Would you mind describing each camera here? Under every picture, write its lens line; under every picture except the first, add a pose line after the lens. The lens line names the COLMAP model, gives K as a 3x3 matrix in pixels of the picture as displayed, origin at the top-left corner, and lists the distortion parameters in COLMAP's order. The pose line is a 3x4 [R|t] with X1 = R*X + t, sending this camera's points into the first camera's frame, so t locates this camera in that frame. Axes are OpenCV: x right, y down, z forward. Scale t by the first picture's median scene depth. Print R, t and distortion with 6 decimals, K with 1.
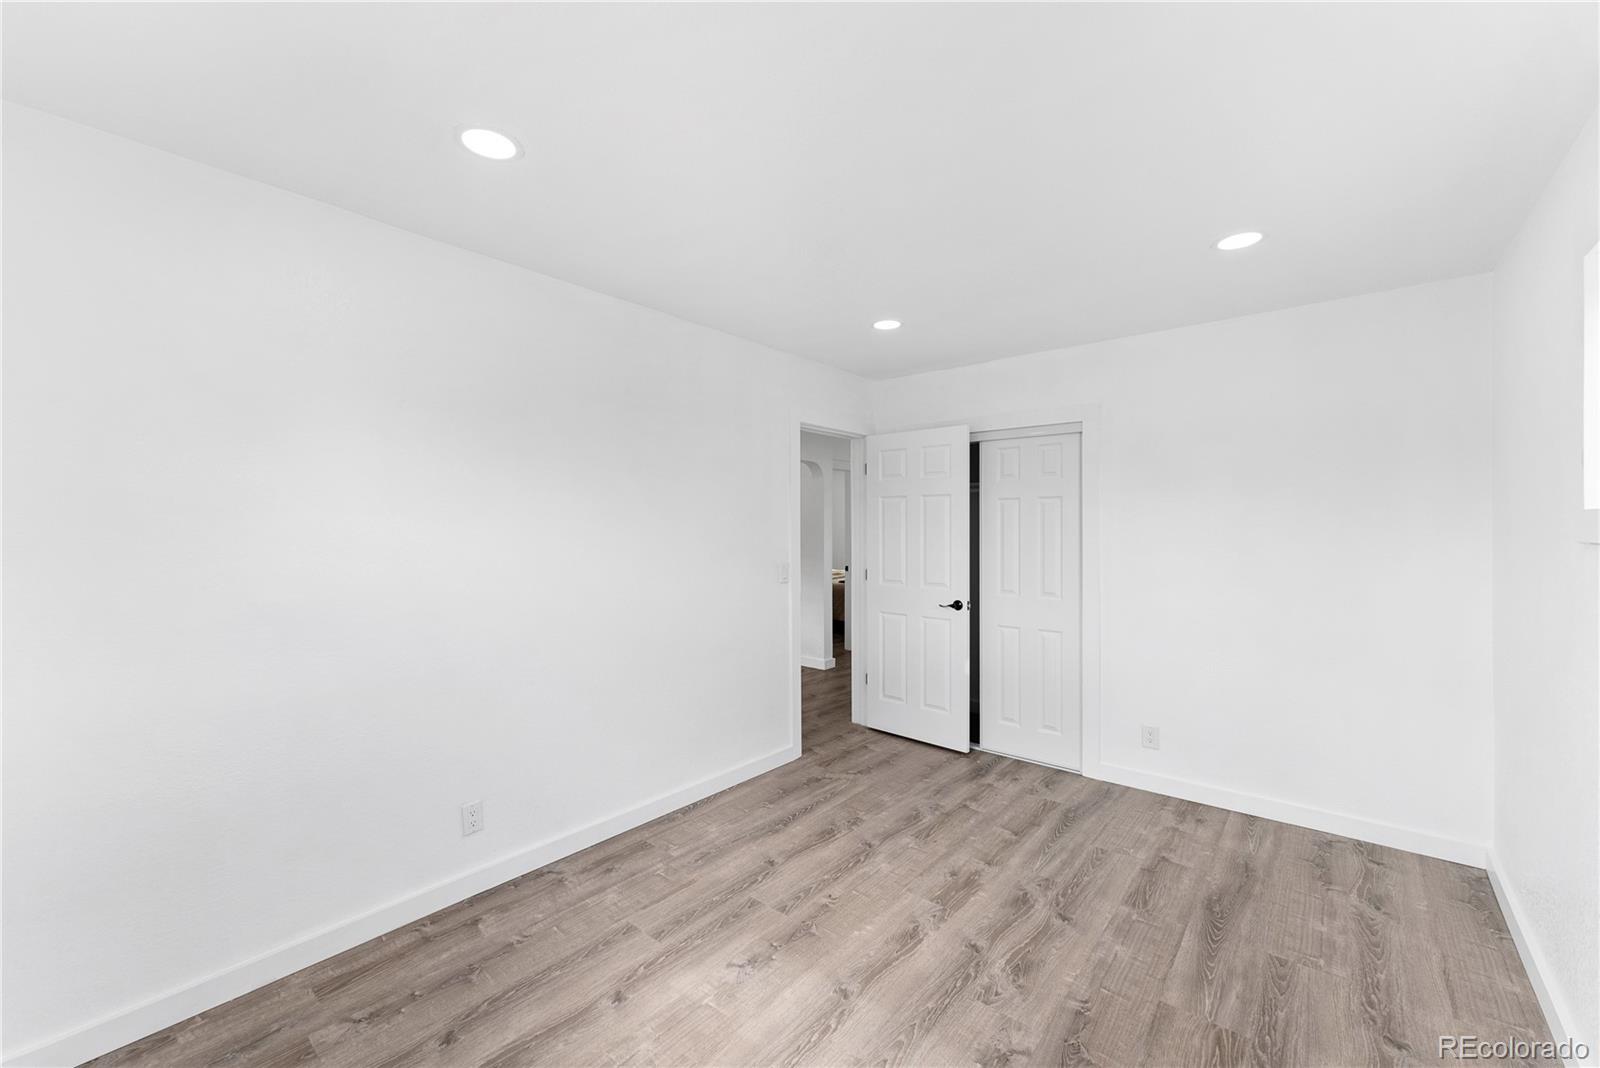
lens RADIAL K [[641.4, 0, 795.3], [0, 641.4, 528.7], [0, 0, 1]] dist [-0.001841, -0.000111]
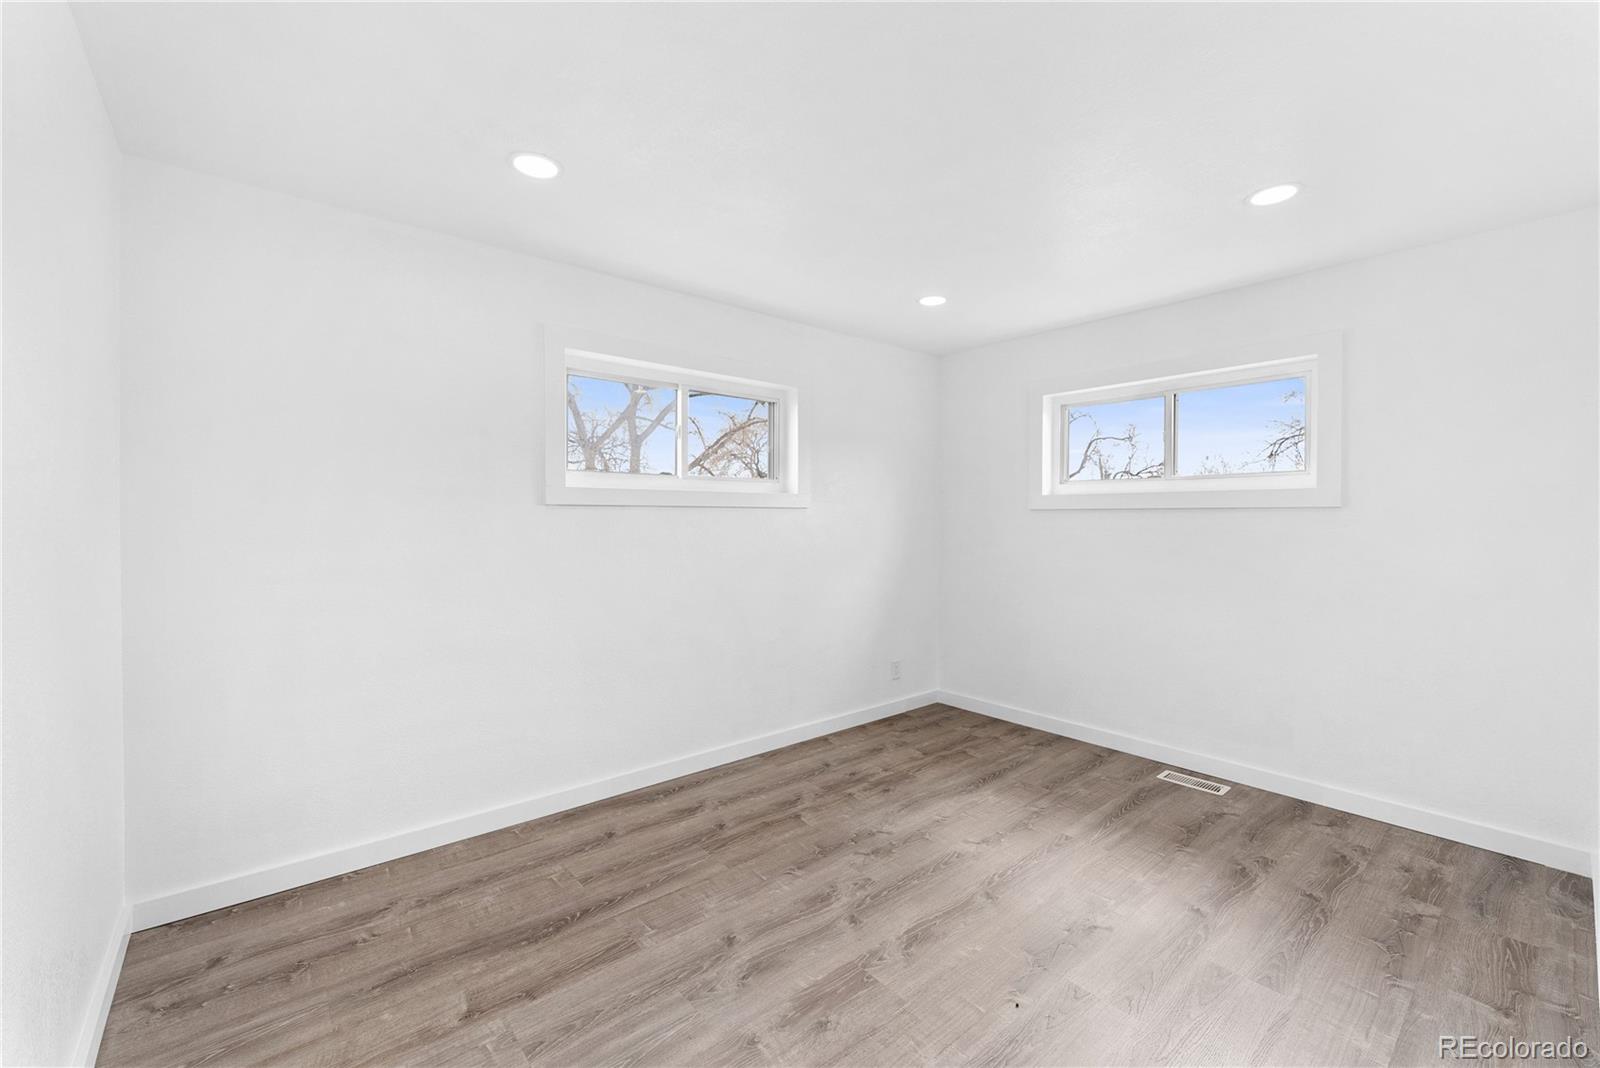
lens RADIAL K [[641.4, 0, 795.3], [0, 641.4, 528.7], [0, 0, 1]] dist [-0.001841, -0.000111]
pose [[-0.984333, -0.005203, 0.176243, 0.190657], [-0.001230, 0.999743, 0.022645, 0.033679], [-0.176316, 0.022074, -0.984086, 1.896689]]
